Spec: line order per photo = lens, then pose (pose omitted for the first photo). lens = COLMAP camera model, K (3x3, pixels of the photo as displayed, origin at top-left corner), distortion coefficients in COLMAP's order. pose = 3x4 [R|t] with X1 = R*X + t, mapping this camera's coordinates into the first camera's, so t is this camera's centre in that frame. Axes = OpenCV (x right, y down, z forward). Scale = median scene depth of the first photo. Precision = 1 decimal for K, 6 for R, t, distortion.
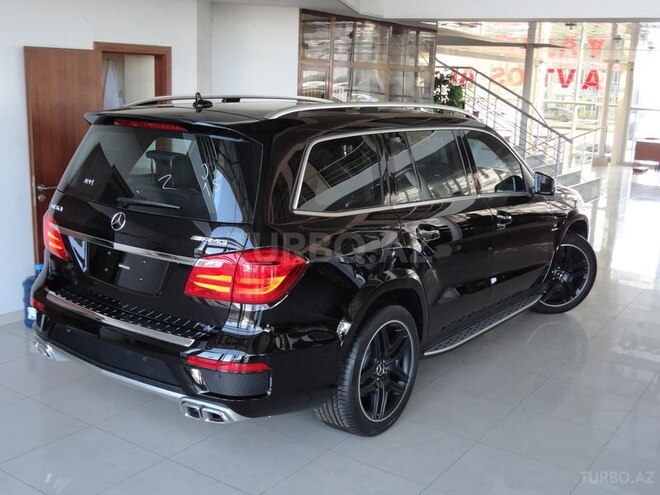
lens RADIAL K [[786.1, 0, 330.5], [0, 786.1, 268.4], [0, 0, 1]] dist [-0.062819, 0.047811]
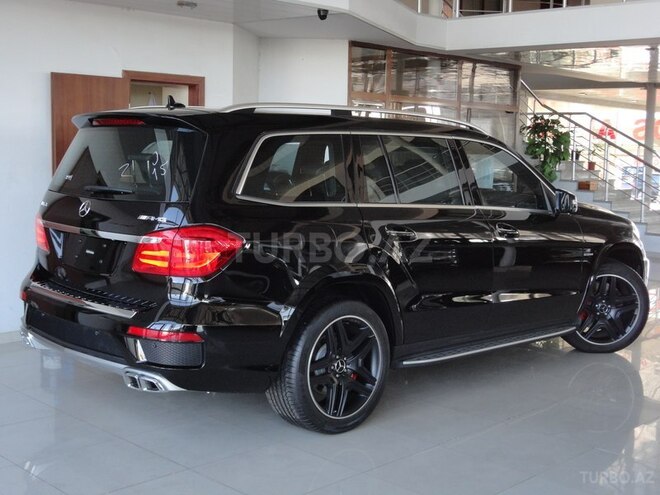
lens RADIAL K [[926.4, 0, 330.3], [0, 926.4, 278.0], [0, 0, 1]] dist [-0.014330, -0.110604]
pose [[0.983799, 0.010229, -0.178980, 0.261730], [-0.029402, 0.994058, -0.104802, 0.142312], [0.176845, 0.108367, 0.978255, -0.162101]]
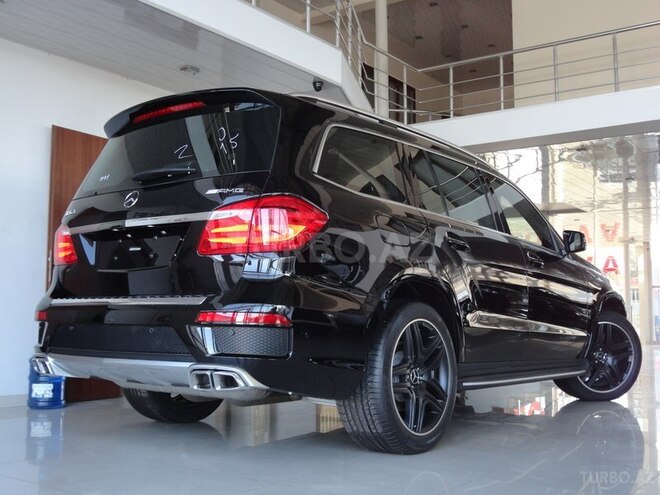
lens RADIAL K [[786.1, 0, 330.5], [0, 786.1, 268.4], [0, 0, 1]] dist [-0.062819, 0.047811]
pose [[0.999073, -0.034875, -0.025256, -0.005482], [0.025164, 0.948840, -0.314753, 0.292948], [0.034941, 0.313825, 0.948838, 0.112096]]
